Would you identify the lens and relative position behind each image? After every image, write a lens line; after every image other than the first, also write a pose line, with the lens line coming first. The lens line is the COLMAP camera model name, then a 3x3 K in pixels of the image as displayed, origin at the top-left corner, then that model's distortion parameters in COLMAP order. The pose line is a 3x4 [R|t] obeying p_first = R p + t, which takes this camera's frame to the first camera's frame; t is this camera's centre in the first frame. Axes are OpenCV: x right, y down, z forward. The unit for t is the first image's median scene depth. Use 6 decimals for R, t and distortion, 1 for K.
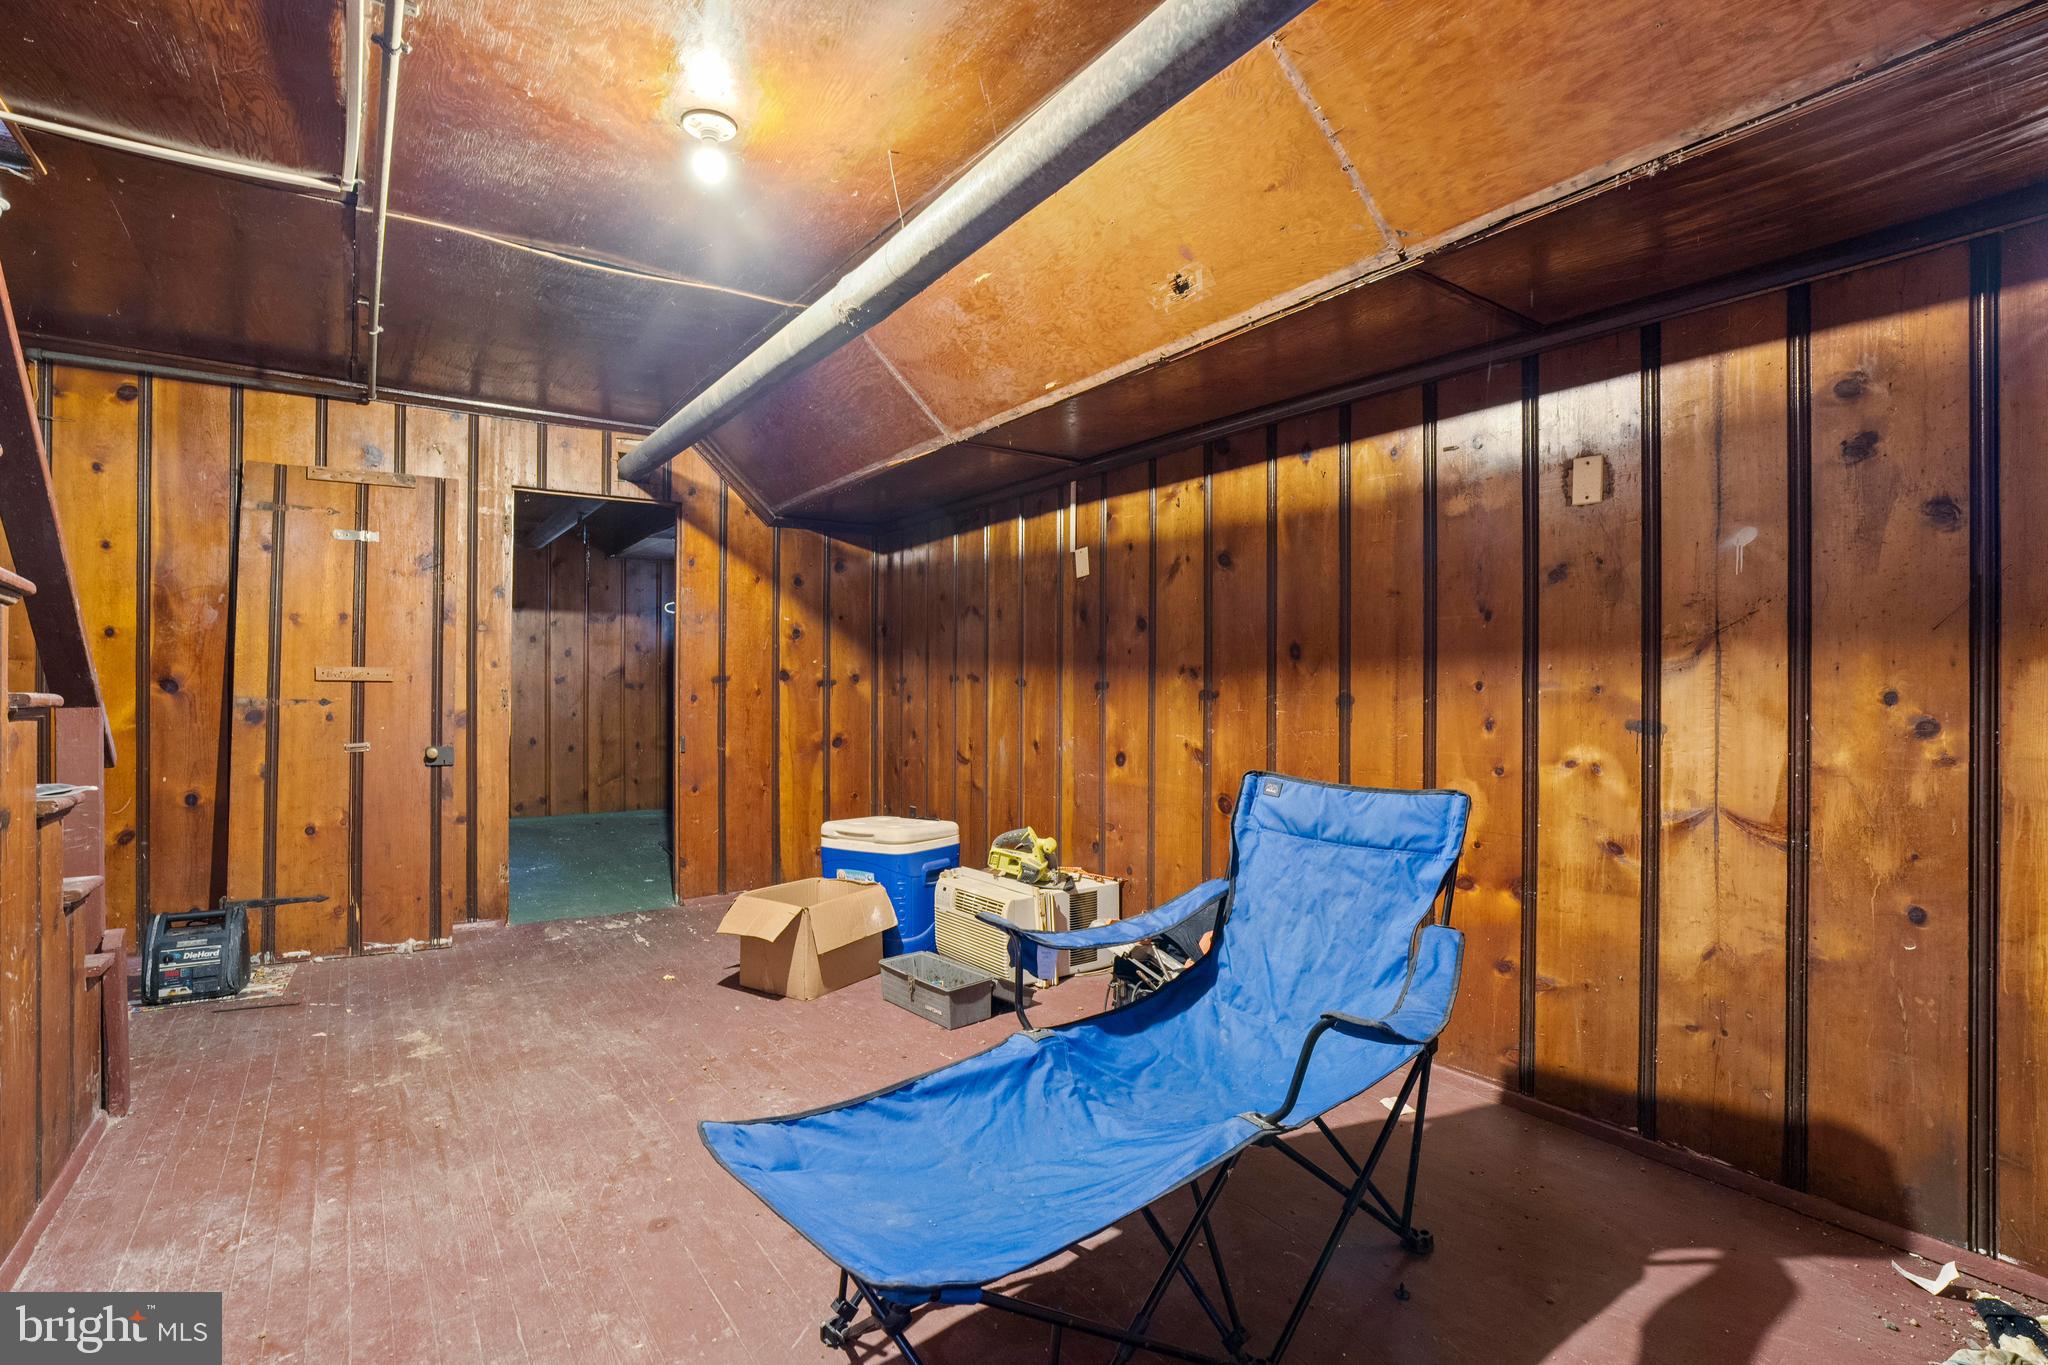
lens RADIAL K [[983.8, 0, 1029.8], [0, 983.8, 696.0], [0, 0, 1]] dist [-0.041304, -0.000090]
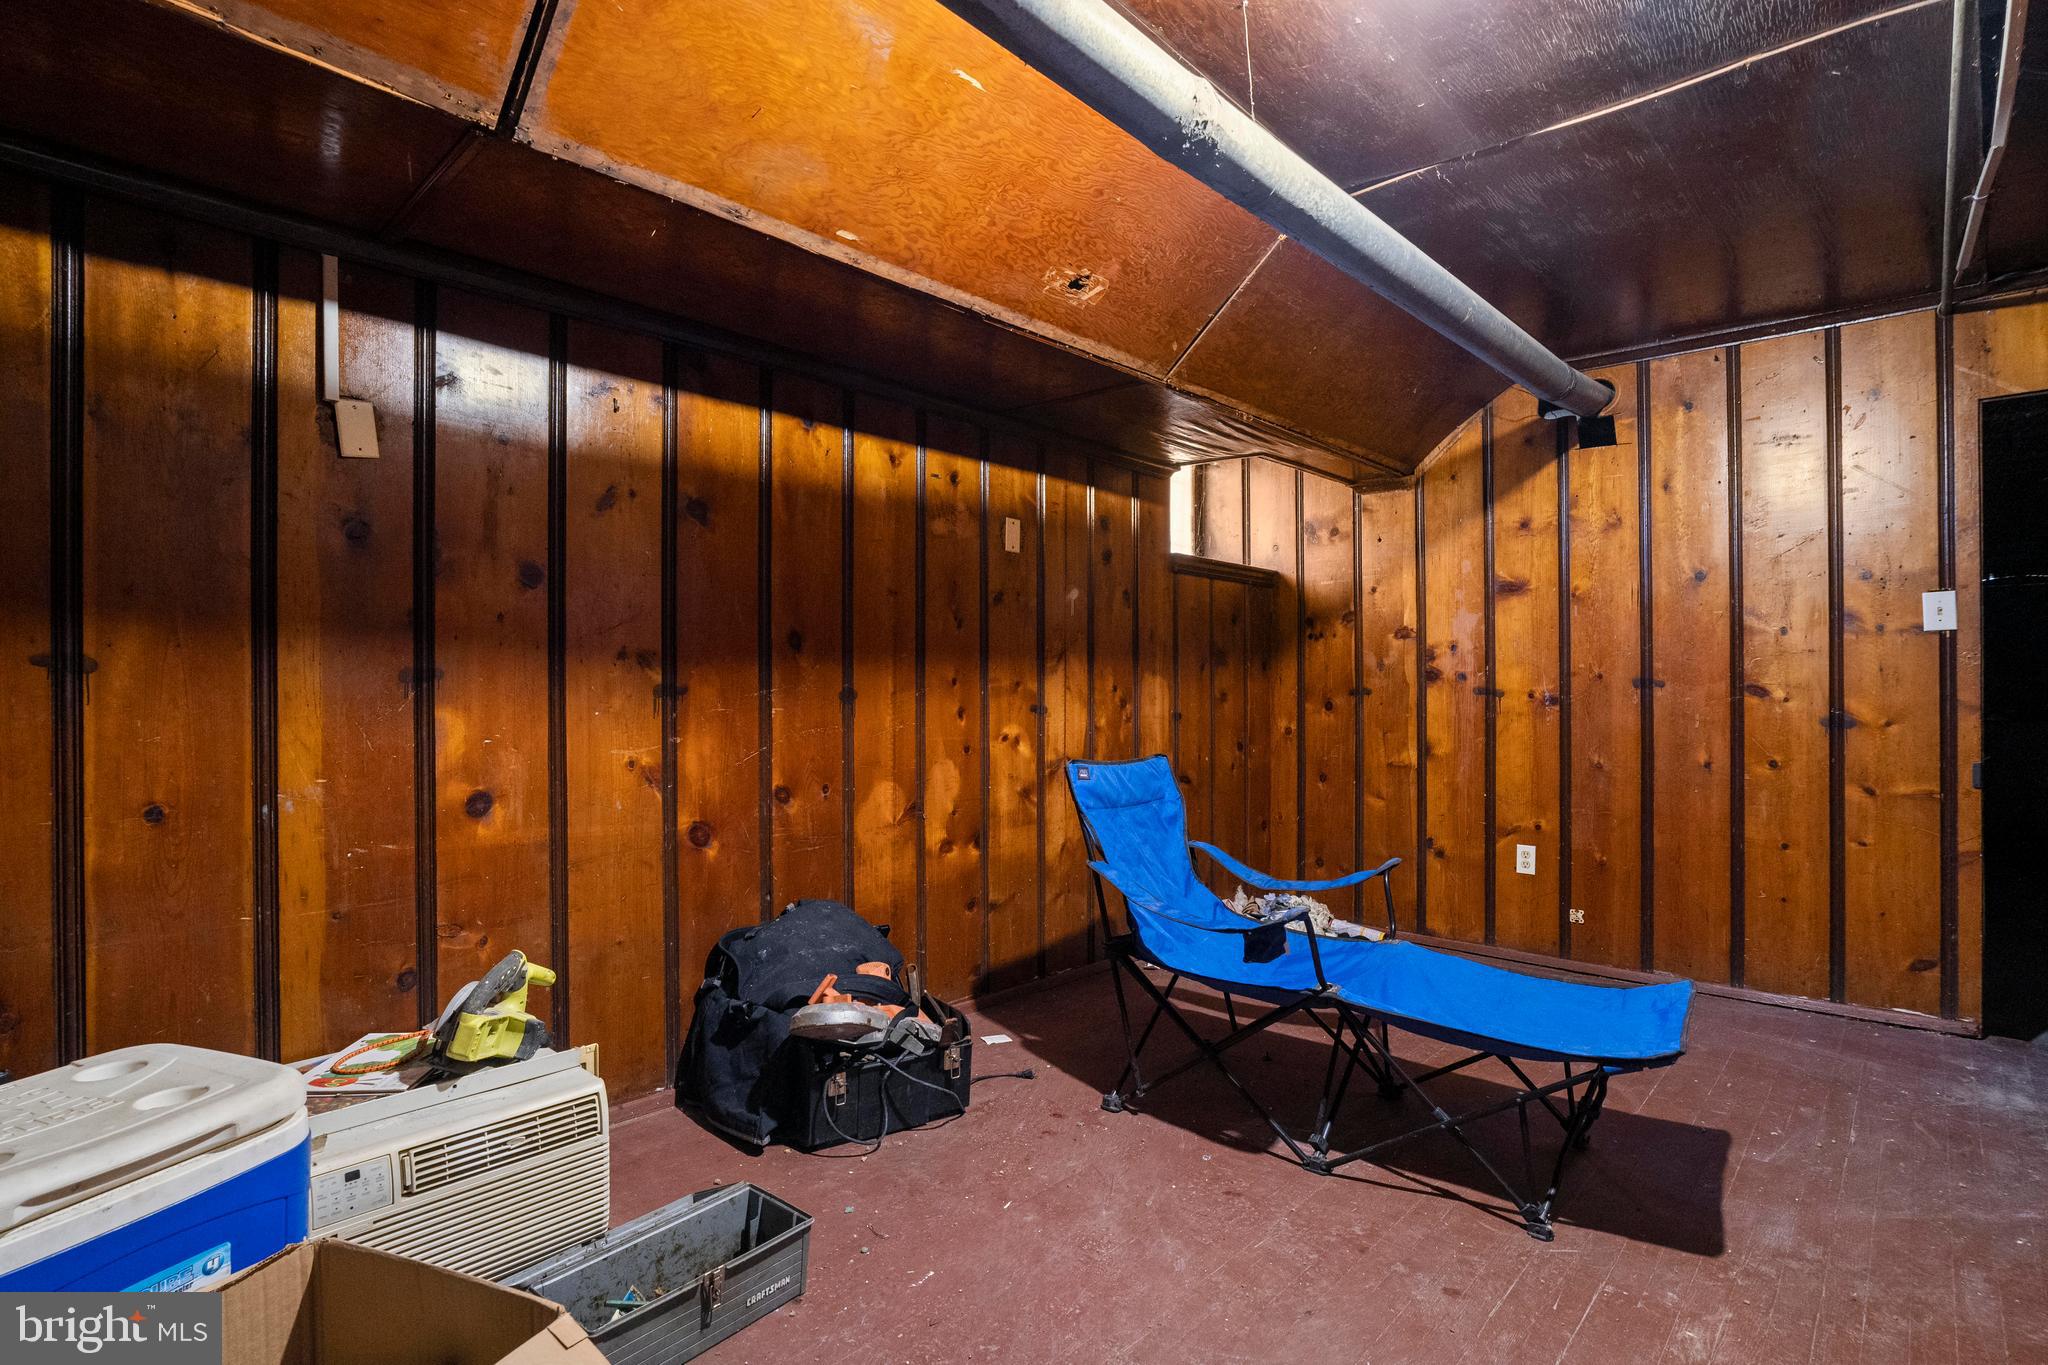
lens RADIAL K [[983.8, 0, 1028.2], [0, 983.8, 671.7], [0, 0, 1]] dist [-0.041304, -0.000090]
pose [[-0.197577, -0.001919, 0.980285, -0.664583], [-0.008961, 0.999960, 0.000152, -0.020264], [-0.980246, -0.008755, -0.197586, 1.016387]]
